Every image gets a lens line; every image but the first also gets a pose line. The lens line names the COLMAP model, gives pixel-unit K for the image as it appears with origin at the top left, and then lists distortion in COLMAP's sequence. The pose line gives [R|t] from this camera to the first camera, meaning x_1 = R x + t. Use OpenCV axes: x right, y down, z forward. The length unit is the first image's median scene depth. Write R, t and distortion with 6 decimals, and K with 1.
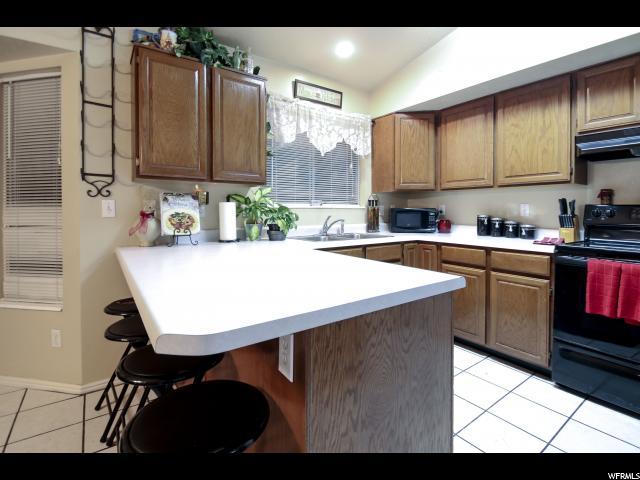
lens RADIAL K [[285.4, 0, 319.1], [0, 285.4, 216.8], [0, 0, 1]] dist [0.000744, -0.000146]
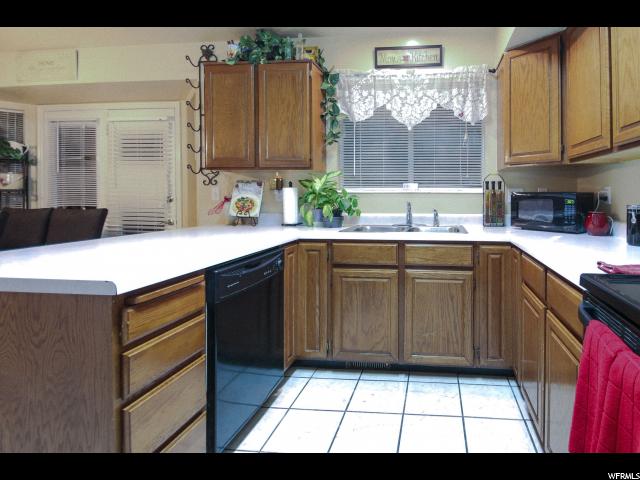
lens RADIAL K [[295.0, 0, 320.4], [0, 295.0, 201.9], [0, 0, 1]] dist [-0.004043, -0.001555]
pose [[0.786959, 0.014417, -0.616837, 0.390191], [-0.015086, 0.999878, 0.004122, -0.004615], [0.616821, 0.006062, 0.787080, 0.195520]]
